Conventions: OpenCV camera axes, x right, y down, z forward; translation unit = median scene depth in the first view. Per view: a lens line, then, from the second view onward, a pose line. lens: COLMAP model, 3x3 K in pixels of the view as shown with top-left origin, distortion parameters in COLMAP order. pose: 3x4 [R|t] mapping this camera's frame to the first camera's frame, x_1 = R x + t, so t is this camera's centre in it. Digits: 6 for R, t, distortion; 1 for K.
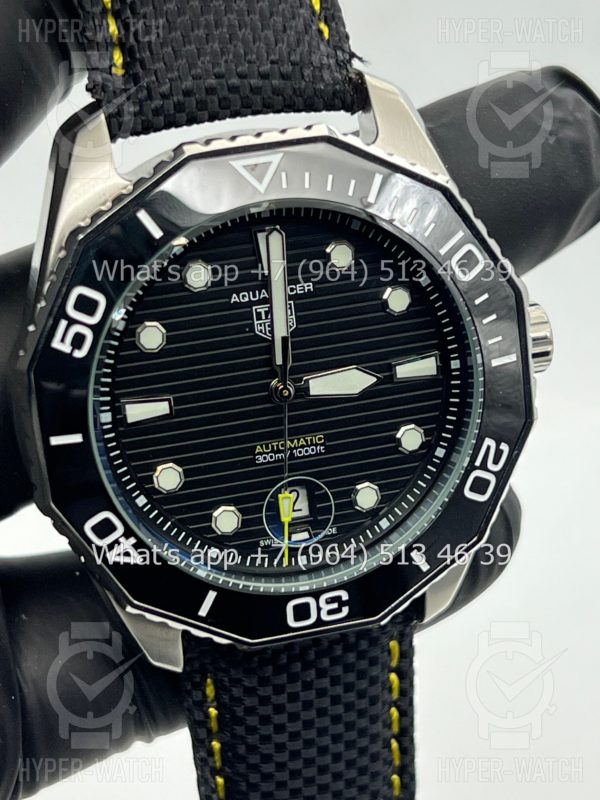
lens RADIAL K [[1919.0, 0, 300.4], [0, 1919.0, 390.6], [0, 0, 1]] dist [0.231340, 0.000000]
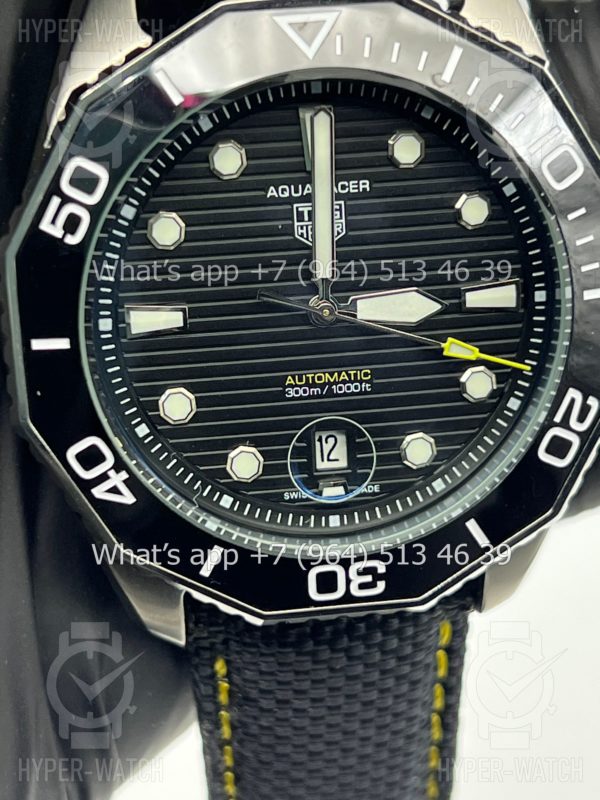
lens RADIAL K [[1919.0, 0, 299.1], [0, 1919.0, 388.1], [0, 0, 1]] dist [0.231340, 0.000000]
pose [[0.993076, 0.076468, -0.089183, 0.056002], [-0.078152, 0.996820, -0.015542, 0.046498], [0.087711, 0.022404, 0.995894, 0.183270]]
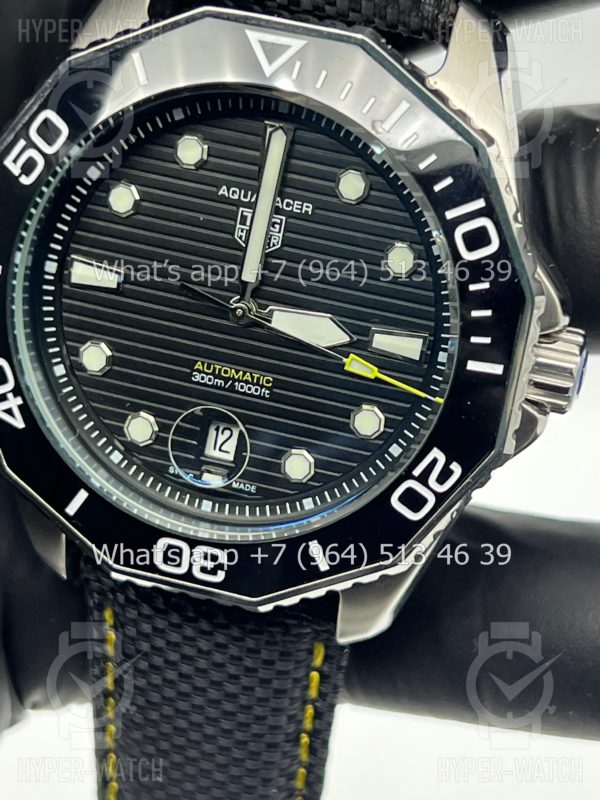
lens RADIAL K [[1919.0, 0, 315.5], [0, 1919.0, 393.1], [0, 0, 1]] dist [0.231340, 0.000000]
pose [[0.864978, 0.350375, -0.359236, 0.347906], [-0.370510, 0.928728, 0.013698, 0.010336], [0.338432, 0.121252, 0.933146, 0.197036]]
